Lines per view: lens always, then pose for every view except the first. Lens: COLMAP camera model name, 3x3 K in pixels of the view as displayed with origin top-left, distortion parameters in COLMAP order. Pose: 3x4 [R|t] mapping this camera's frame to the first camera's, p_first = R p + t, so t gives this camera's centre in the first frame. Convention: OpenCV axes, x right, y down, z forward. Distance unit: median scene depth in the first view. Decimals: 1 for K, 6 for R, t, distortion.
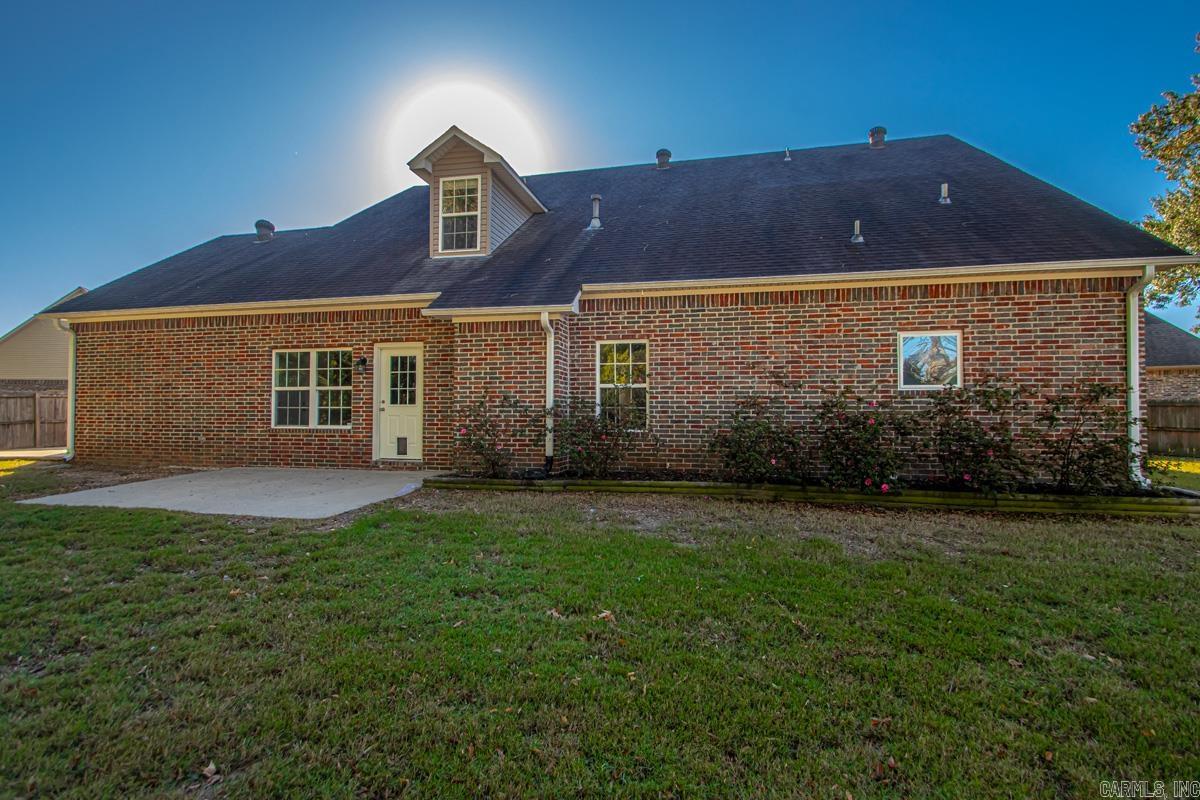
lens RADIAL K [[561.4, 0, 610.5], [0, 561.4, 397.0], [0, 0, 1]] dist [0.009567, -0.000361]
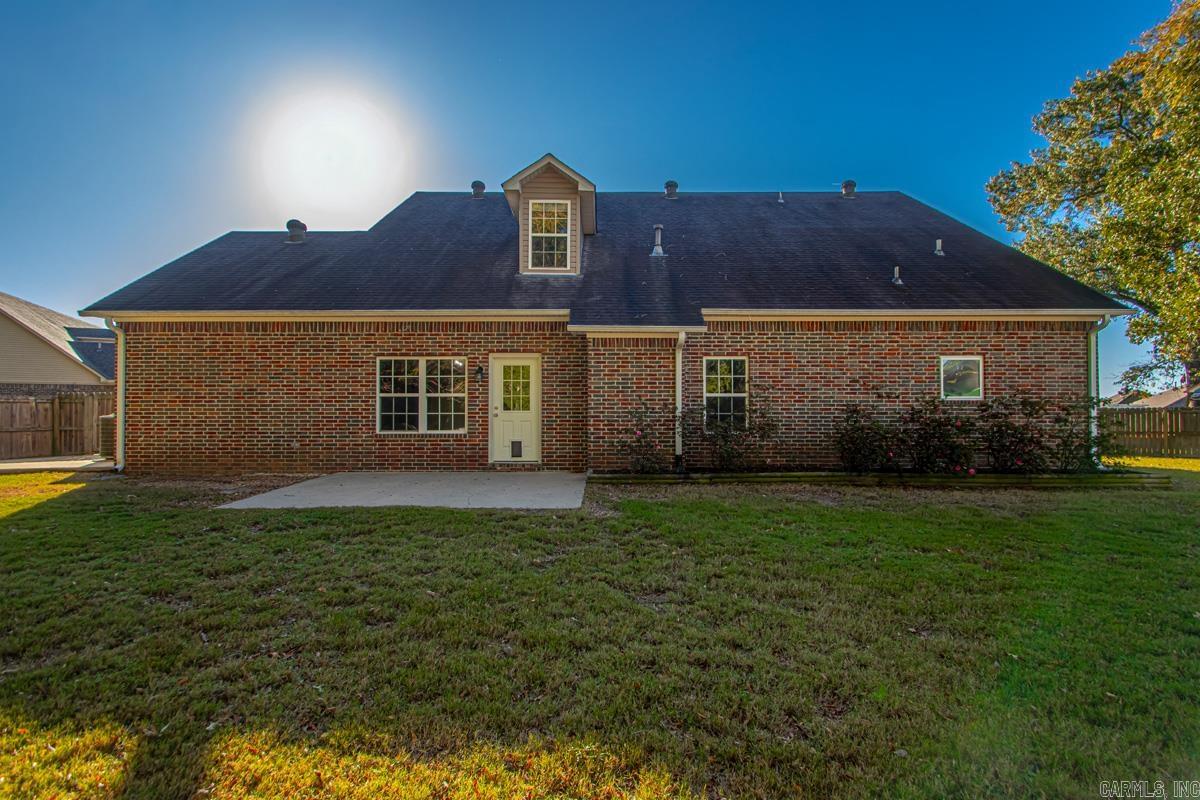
lens RADIAL K [[560.7, 0, 610.2], [0, 560.7, 408.5], [0, 0, 1]] dist [0.011734, -0.000601]
pose [[0.974792, 0.002202, 0.223106, -0.437092], [-0.003946, 0.999965, 0.007372, 0.000589], [-0.223082, -0.008066, 0.974766, -0.090729]]
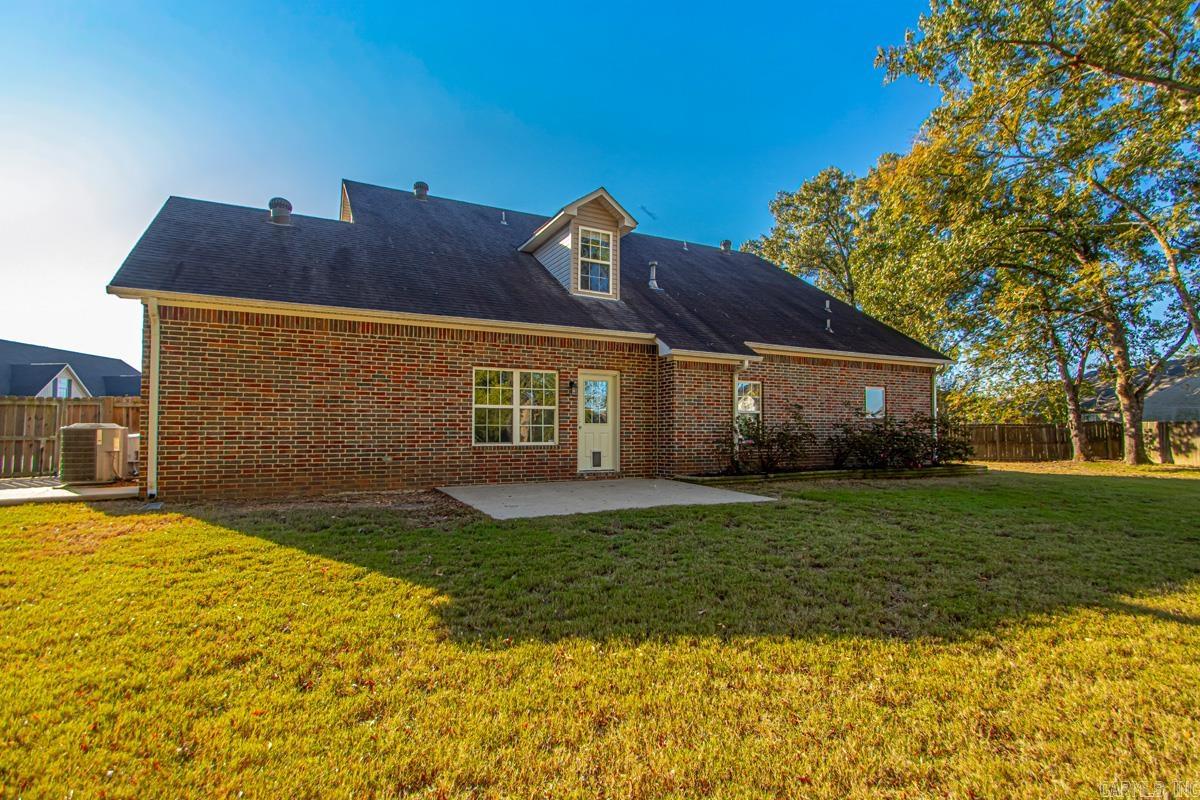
lens RADIAL K [[558.9, 0, 587.0], [0, 558.9, 416.1], [0, 0, 1]] dist [0.014357, -0.012331]
pose [[0.777180, 0.016743, 0.629055, -1.116997], [-0.014610, 0.999857, -0.008563, 0.008715], [-0.629108, -0.002536, 0.777313, 0.115998]]
